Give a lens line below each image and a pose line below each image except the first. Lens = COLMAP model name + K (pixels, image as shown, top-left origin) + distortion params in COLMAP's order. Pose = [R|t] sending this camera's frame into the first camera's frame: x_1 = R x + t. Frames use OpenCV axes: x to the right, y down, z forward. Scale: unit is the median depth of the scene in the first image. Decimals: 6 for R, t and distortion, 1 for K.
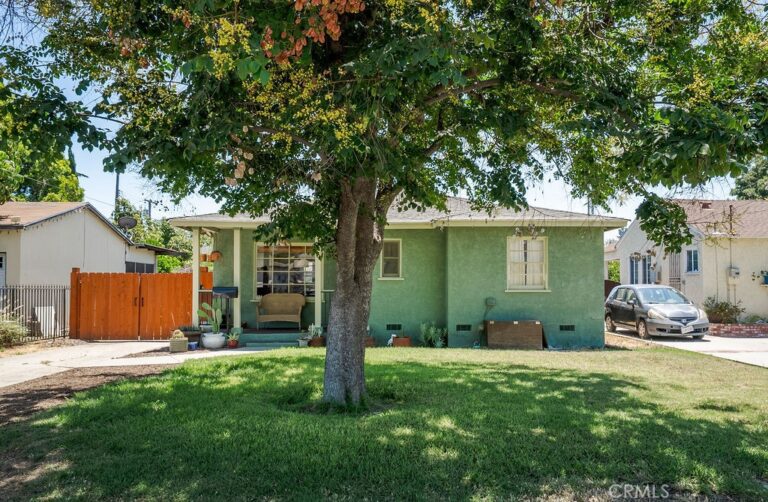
lens RADIAL K [[540.8, 0, 383.6], [0, 540.8, 256.7], [0, 0, 1]] dist [0.003974, 0.002264]
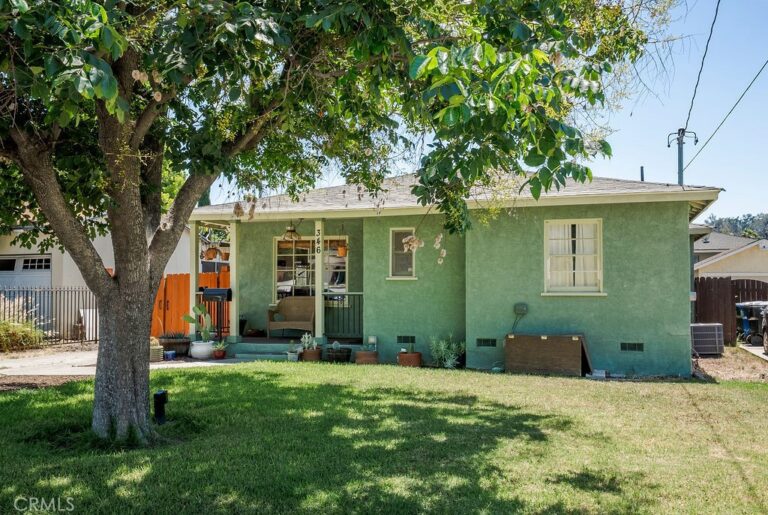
lens RADIAL K [[634.9, 0, 384.1], [0, 634.9, 254.0], [0, 0, 1]] dist [0.003365, 0.003242]
pose [[0.952711, -0.016112, -0.303451, 0.282915], [0.016593, 0.999862, -0.000995, 0.006055], [0.303425, -0.004087, 0.952847, 0.113990]]
